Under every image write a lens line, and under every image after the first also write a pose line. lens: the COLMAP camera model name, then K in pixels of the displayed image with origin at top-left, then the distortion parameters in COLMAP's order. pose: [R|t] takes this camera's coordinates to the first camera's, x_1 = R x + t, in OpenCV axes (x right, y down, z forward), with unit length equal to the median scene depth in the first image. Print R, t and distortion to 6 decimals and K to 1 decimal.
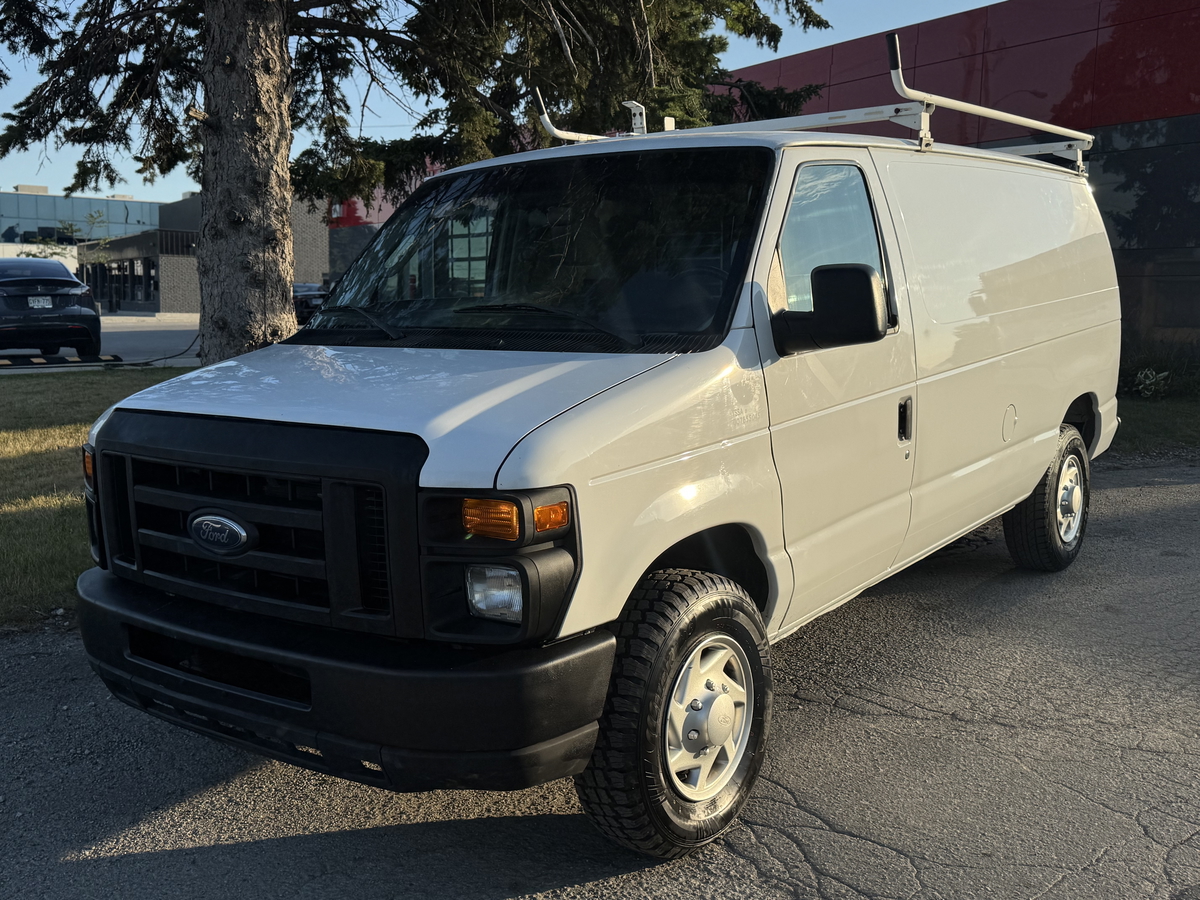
lens RADIAL K [[1176.5, 0, 603.1], [0, 1176.5, 498.2], [0, 0, 1]] dist [0.018569, 0.006930]
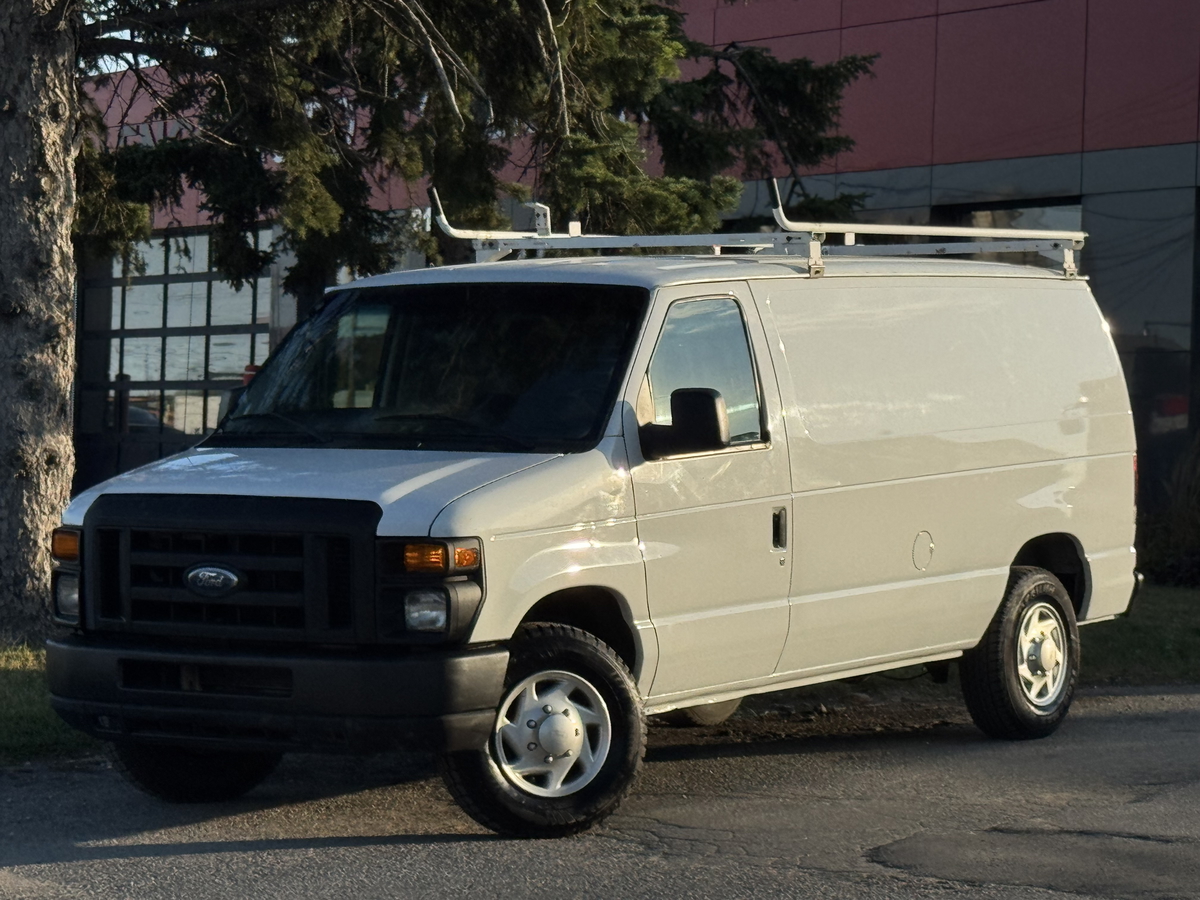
lens RADIAL K [[4174.6, 0, 600.0], [0, 4174.6, 450.0], [0, 0, 1]] dist [-0.211422, -70.311831]
pose [[0.999372, 0.011732, 0.033443, -0.026034], [-0.006065, 0.986314, -0.164764, 0.364902], [-0.034919, 0.164457, 0.985766, -2.049199]]
